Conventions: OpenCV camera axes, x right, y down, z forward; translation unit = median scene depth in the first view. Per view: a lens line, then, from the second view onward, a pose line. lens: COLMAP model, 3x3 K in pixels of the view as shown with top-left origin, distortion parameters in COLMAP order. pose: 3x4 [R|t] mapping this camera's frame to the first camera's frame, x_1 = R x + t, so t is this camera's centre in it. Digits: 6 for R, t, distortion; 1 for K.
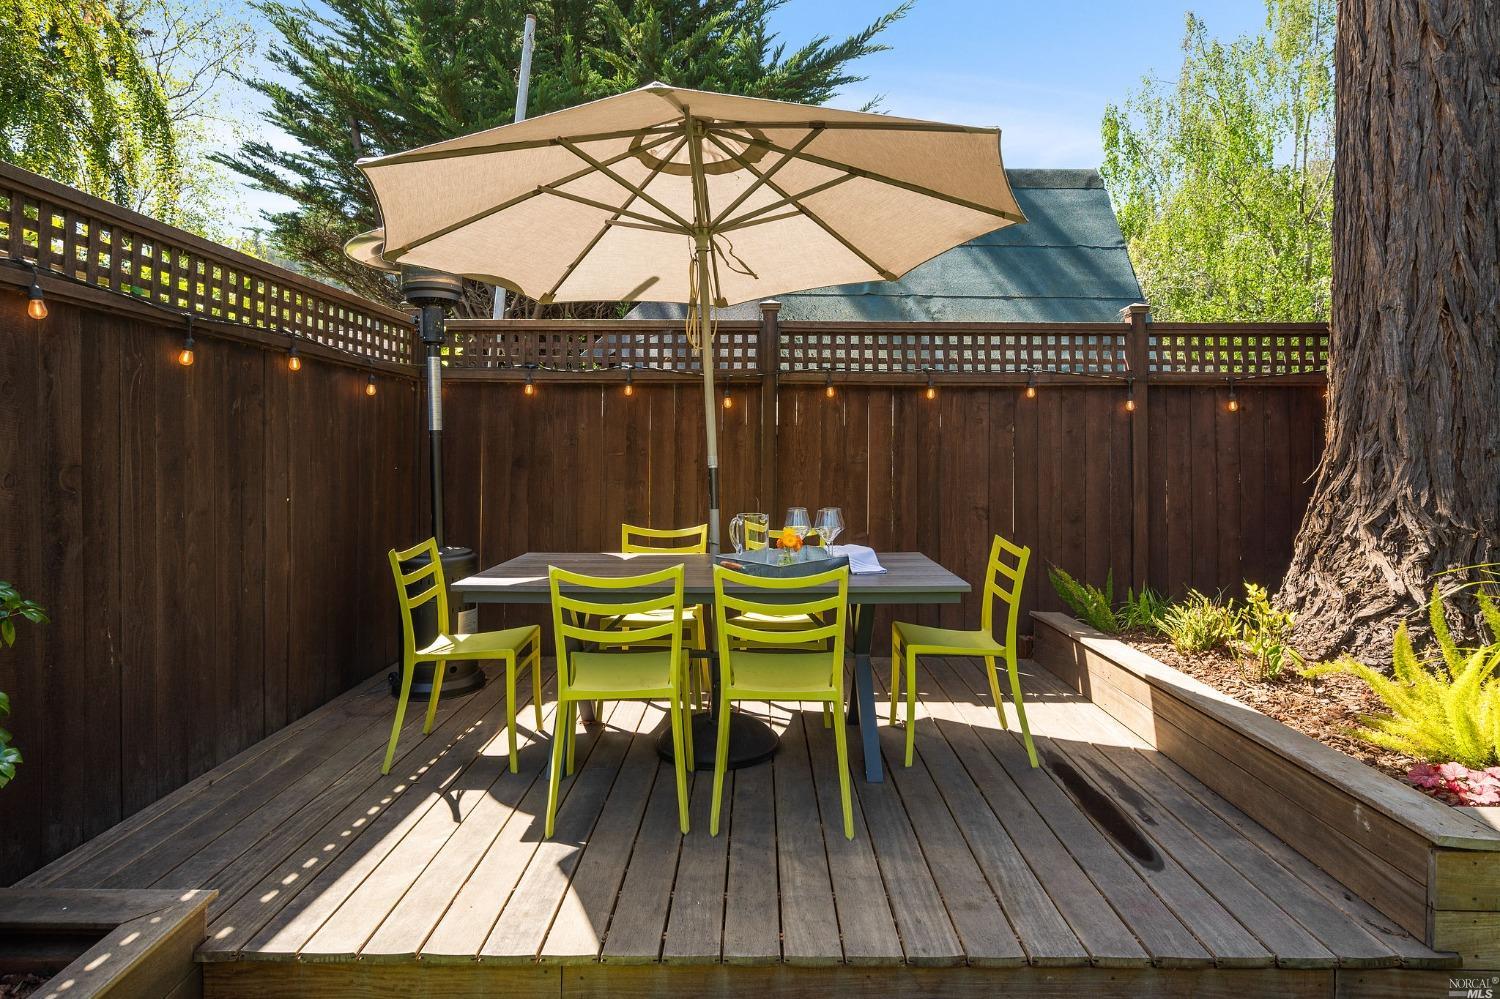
lens RADIAL K [[785.7, 0, 738.2], [0, 785.7, 452.0], [0, 0, 1]] dist [-0.003306, -0.004822]
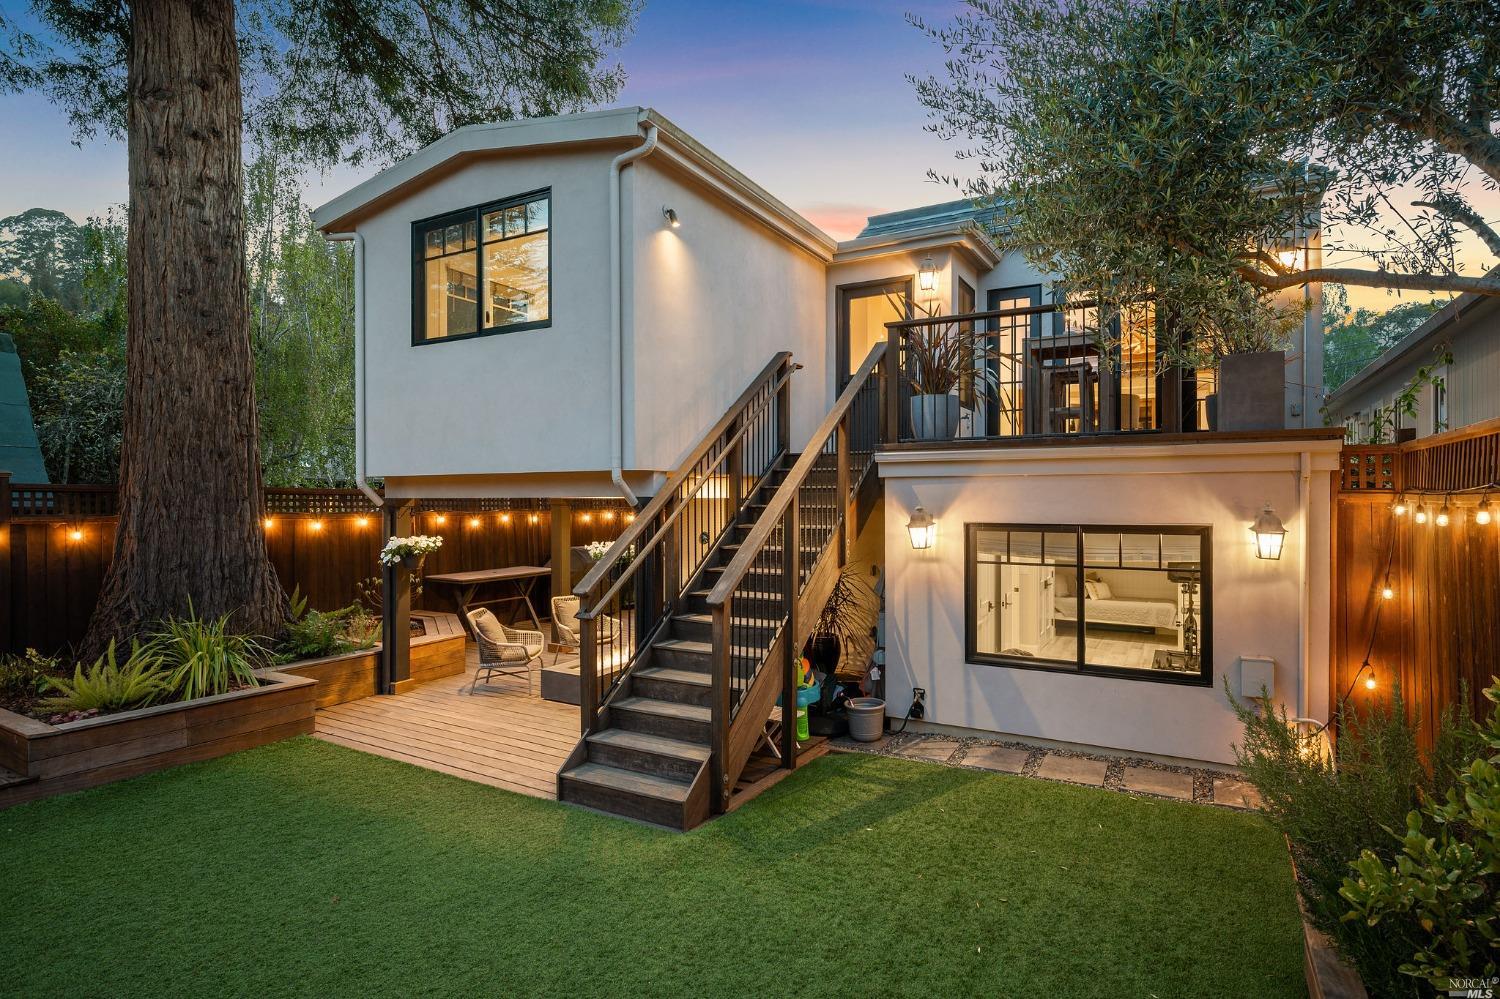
lens RADIAL K [[785.7, 0, 756.7], [0, 785.7, 497.9], [0, 0, 1]] dist [-0.003306, -0.004822]
pose [[0.478964, 0.002071, 0.877832, -0.160860], [-0.002692, 0.999996, -0.000890, -0.189144], [-0.877830, -0.001937, 0.478968, -1.374953]]
